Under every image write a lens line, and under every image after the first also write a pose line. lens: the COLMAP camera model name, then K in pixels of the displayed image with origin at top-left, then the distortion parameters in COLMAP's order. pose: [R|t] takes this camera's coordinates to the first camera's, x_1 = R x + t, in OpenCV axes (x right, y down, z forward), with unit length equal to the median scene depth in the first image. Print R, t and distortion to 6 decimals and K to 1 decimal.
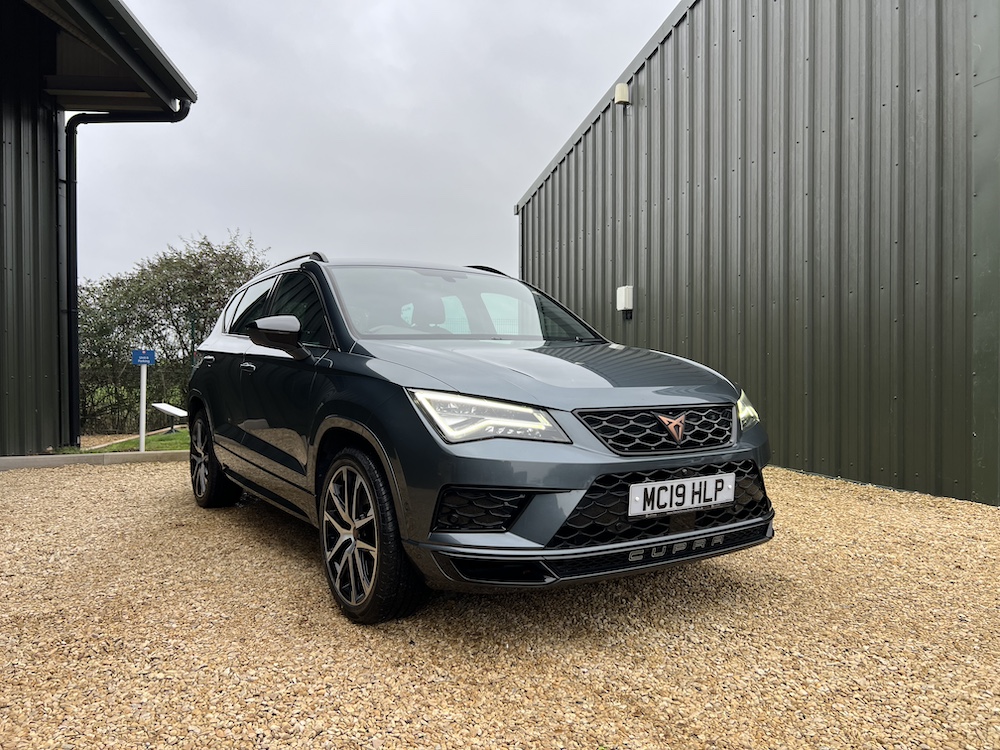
lens RADIAL K [[757.4, 0, 499.1], [0, 757.4, 376.0], [0, 0, 1]] dist [0.053151, -0.054518]
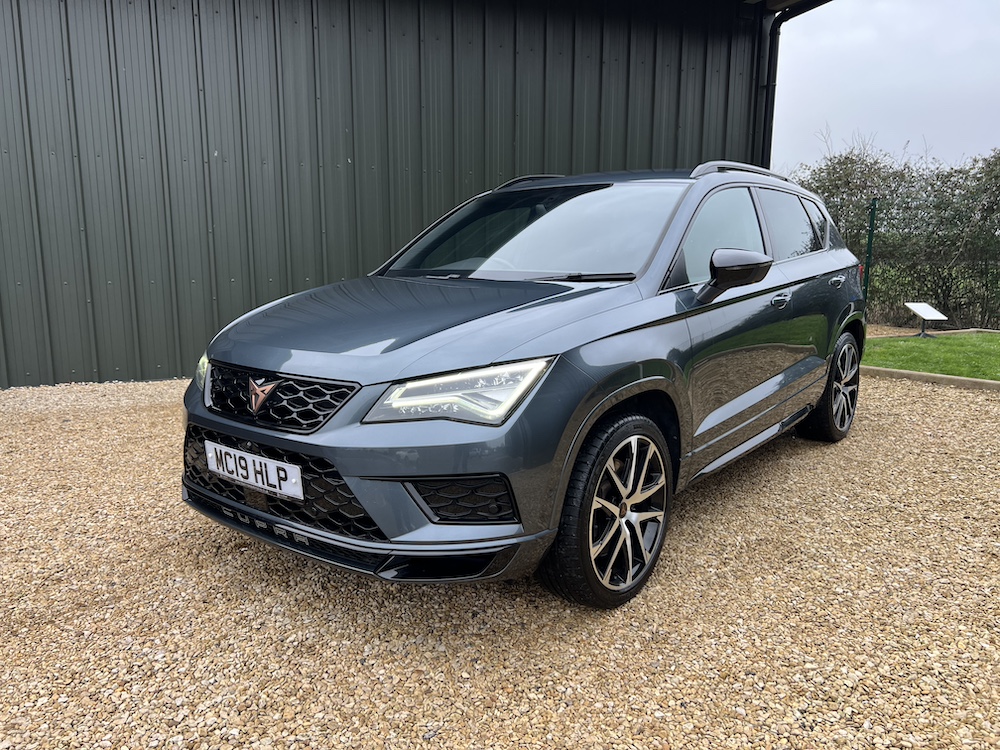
lens RADIAL K [[757.4, 0, 494.0], [0, 757.4, 377.5], [0, 0, 1]] dist [0.053151, -0.054518]
pose [[0.305129, 0.166991, -0.937556, 1.128472], [-0.012183, 0.985110, 0.171496, -0.112054], [0.952233, -0.040906, 0.302620, 0.954850]]
